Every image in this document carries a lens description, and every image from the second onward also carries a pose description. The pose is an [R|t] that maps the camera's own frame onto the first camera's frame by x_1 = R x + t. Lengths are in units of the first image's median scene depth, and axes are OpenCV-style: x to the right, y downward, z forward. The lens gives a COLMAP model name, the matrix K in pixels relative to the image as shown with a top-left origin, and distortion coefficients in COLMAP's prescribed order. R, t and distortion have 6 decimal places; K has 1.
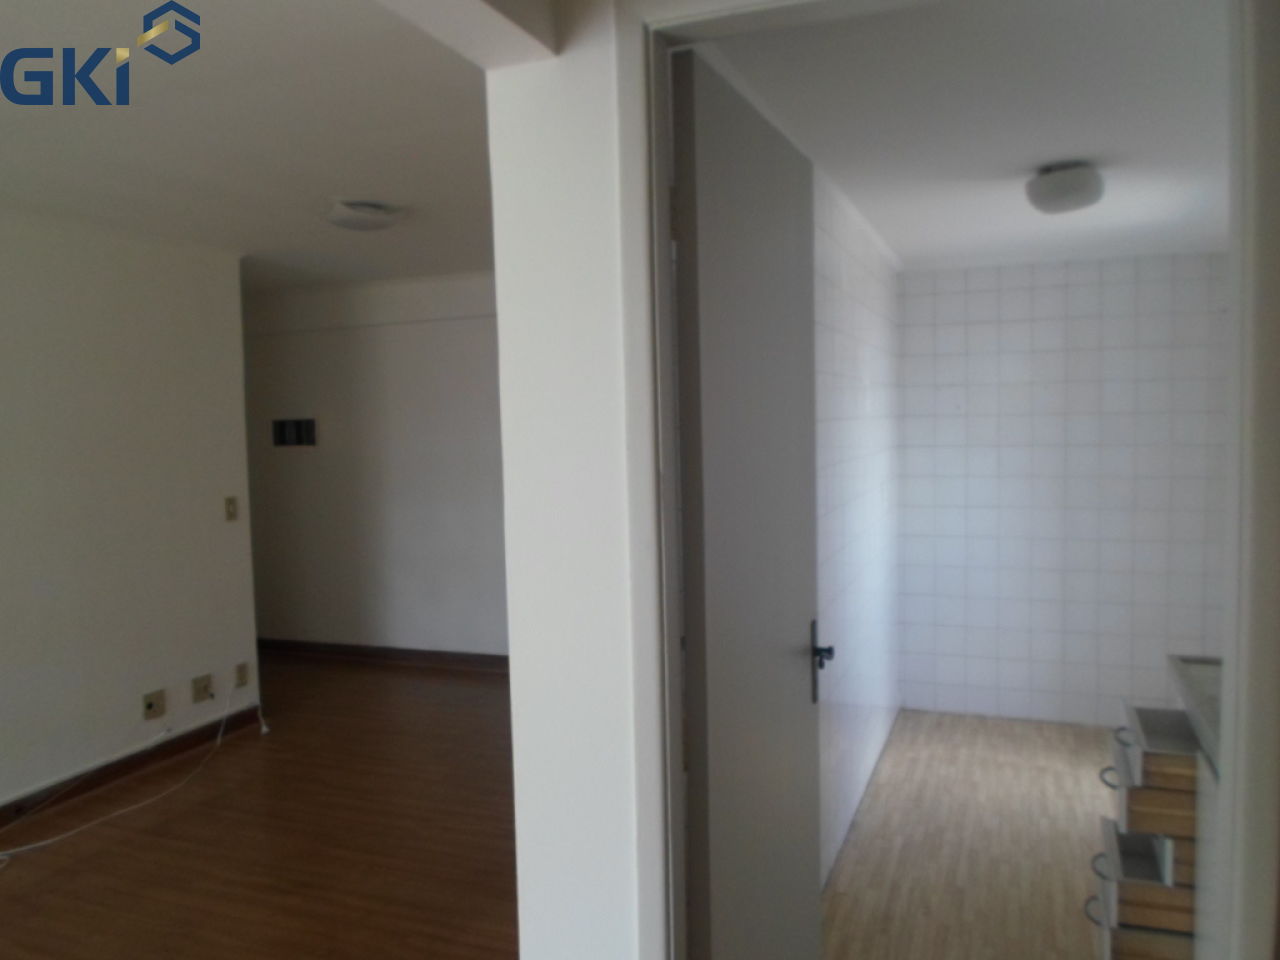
lens RADIAL K [[985.2, 0, 634.3], [0, 985.2, 469.4], [0, 0, 1]] dist [-0.025242, -0.001850]
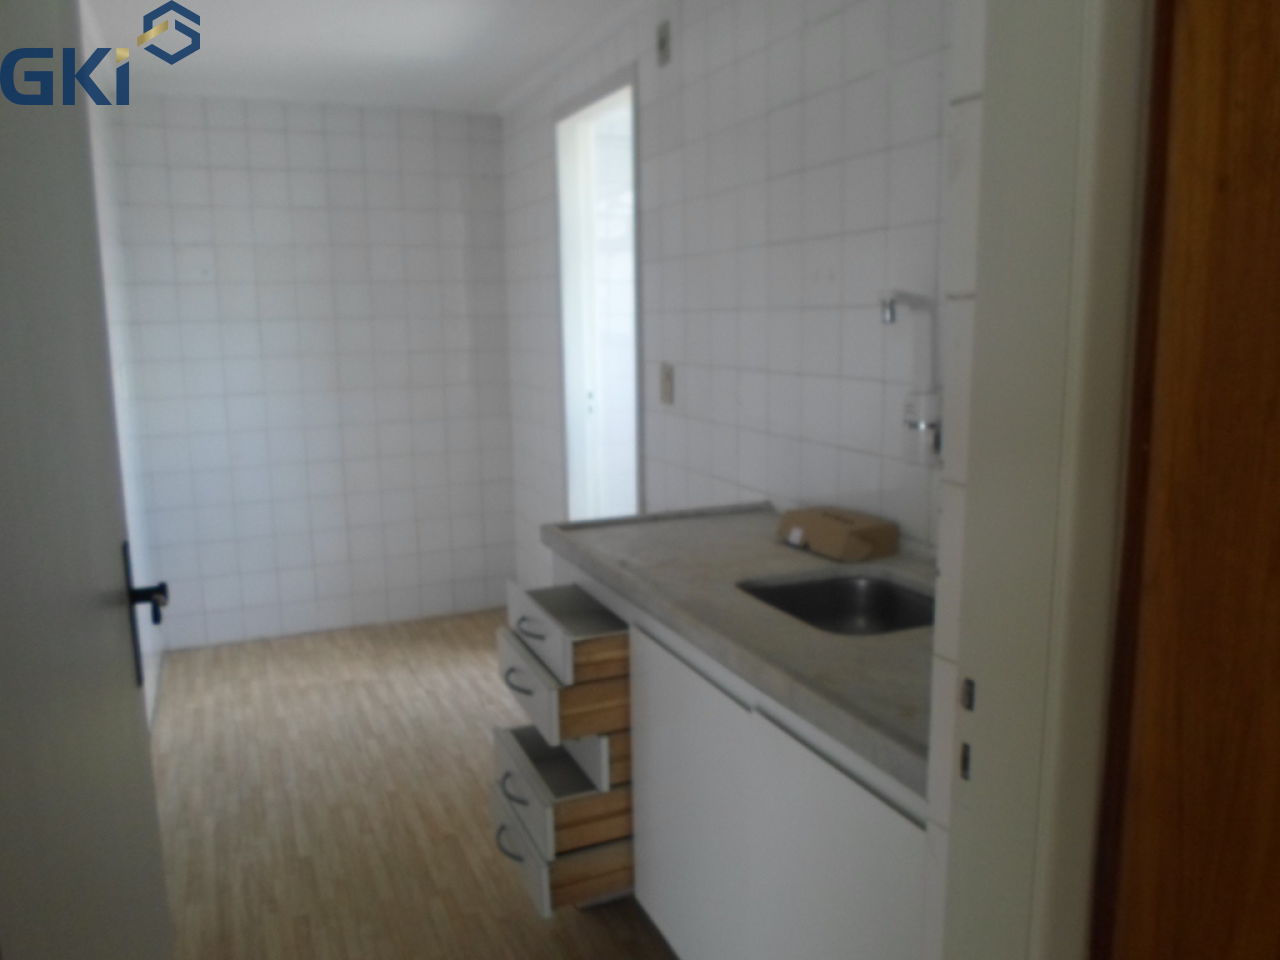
lens RADIAL K [[985.2, 0, 641.3], [0, 985.2, 469.2], [0, 0, 1]] dist [-0.025242, -0.001850]
pose [[0.707382, -0.103731, 0.699179, 0.003161], [0.041714, 0.993575, 0.105204, 0.029714], [-0.705600, -0.045254, 0.707164, 0.181479]]
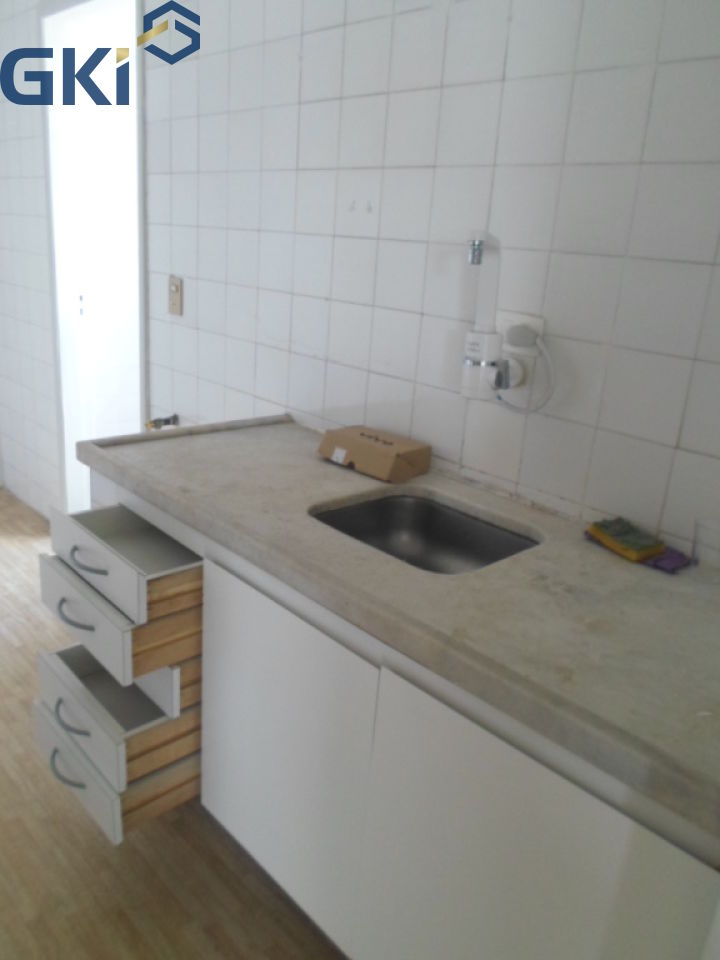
lens RADIAL K [[738.9, 0, 365.2], [0, 738.9, 470.9], [0, 0, 1]] dist [-0.025242, -0.001850]
pose [[0.409154, -0.224052, 0.884530, 0.045293], [-0.033435, 0.965053, 0.259914, 0.022755], [-0.911852, -0.135919, 0.387364, 0.292851]]
